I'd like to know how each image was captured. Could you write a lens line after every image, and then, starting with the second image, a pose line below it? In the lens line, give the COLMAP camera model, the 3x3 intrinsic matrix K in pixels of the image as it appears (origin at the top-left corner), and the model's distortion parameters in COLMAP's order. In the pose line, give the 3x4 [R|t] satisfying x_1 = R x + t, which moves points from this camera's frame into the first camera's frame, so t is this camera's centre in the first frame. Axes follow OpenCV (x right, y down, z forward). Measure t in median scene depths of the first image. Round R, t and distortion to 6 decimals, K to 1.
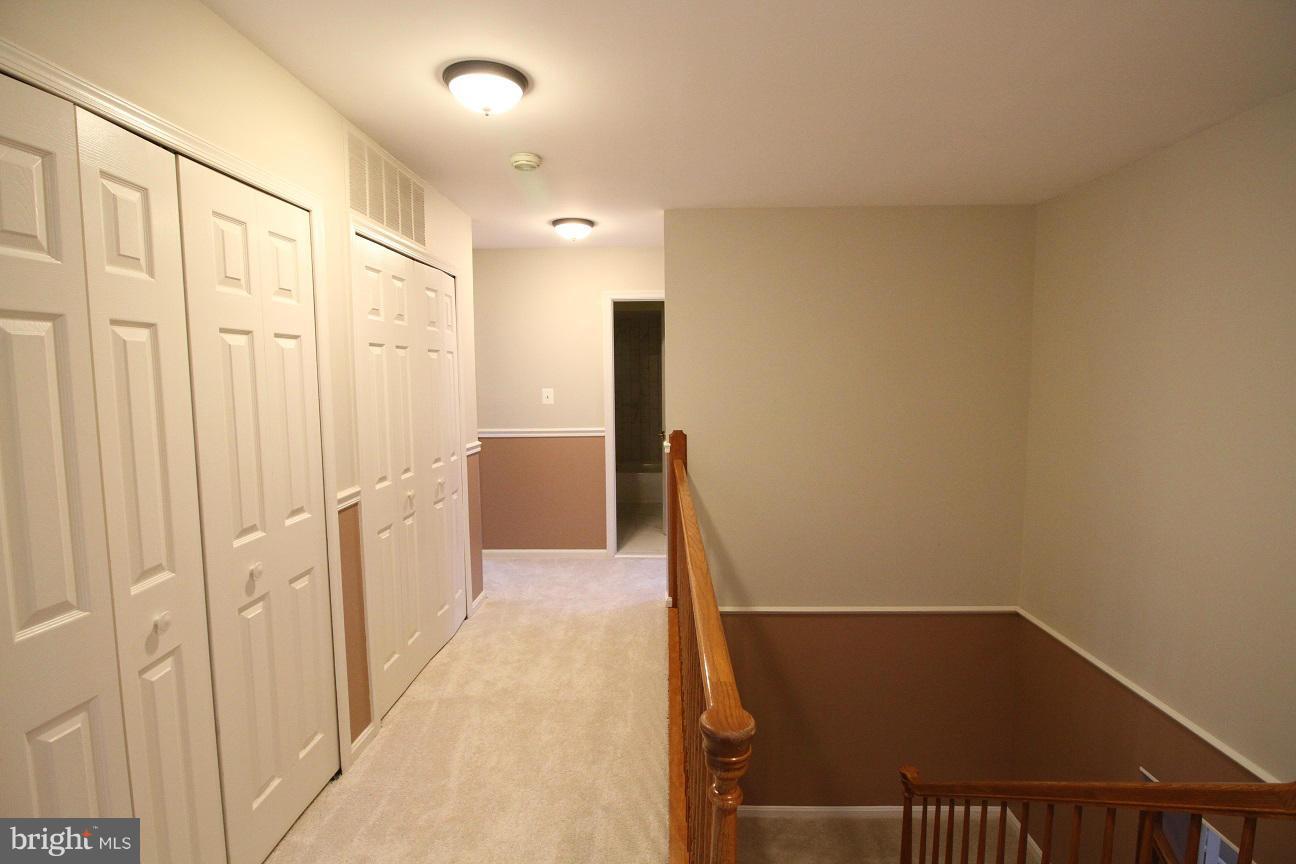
lens RADIAL K [[622.9, 0, 649.0], [0, 622.9, 432.4], [0, 0, 1]] dist [-0.002295, -0.000880]
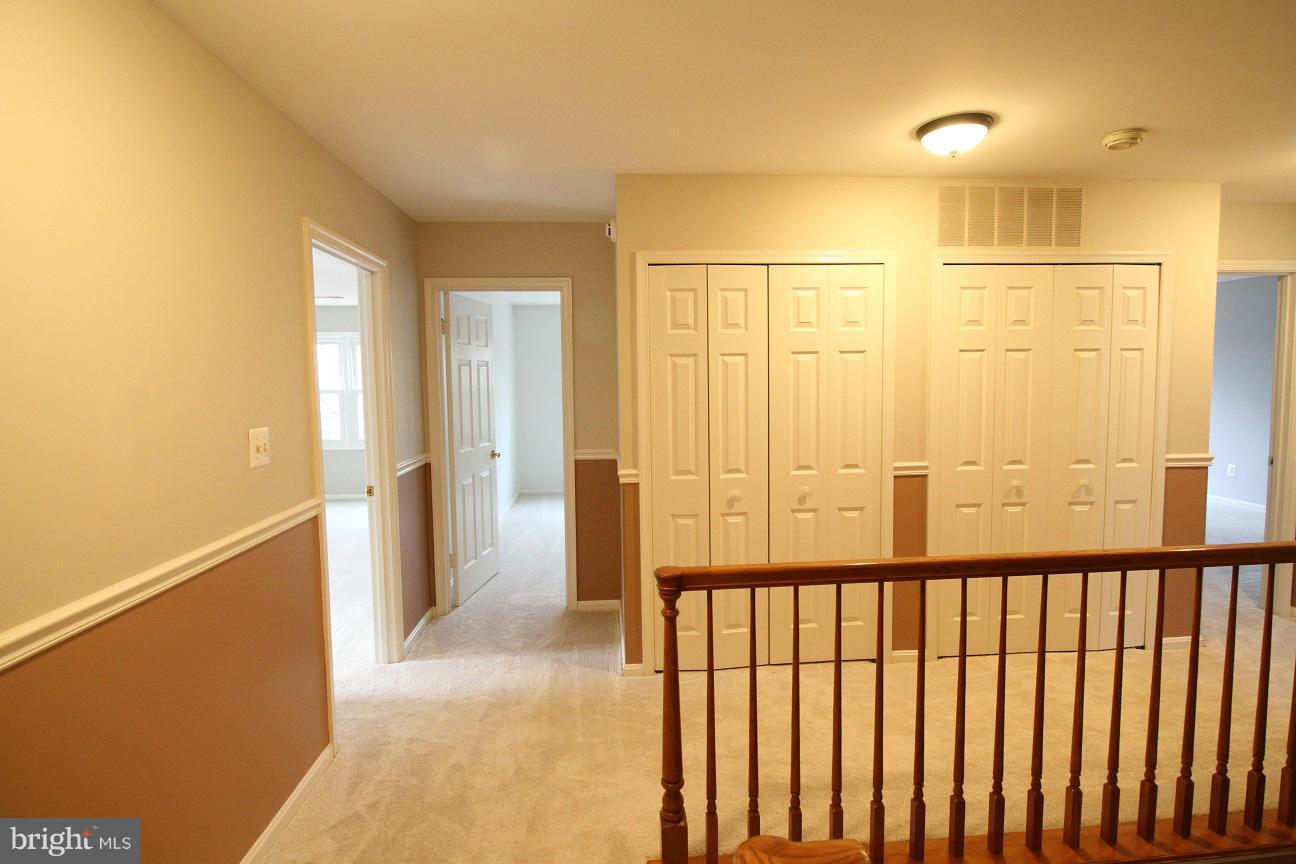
lens RADIAL K [[622.9, 0, 649.6], [0, 622.9, 427.2], [0, 0, 1]] dist [-0.002295, -0.000880]
pose [[0.098274, 0.082588, -0.991726, 0.985971], [-0.081888, 0.993842, 0.074650, -0.045749], [0.991785, 0.073874, 0.104432, 0.377868]]
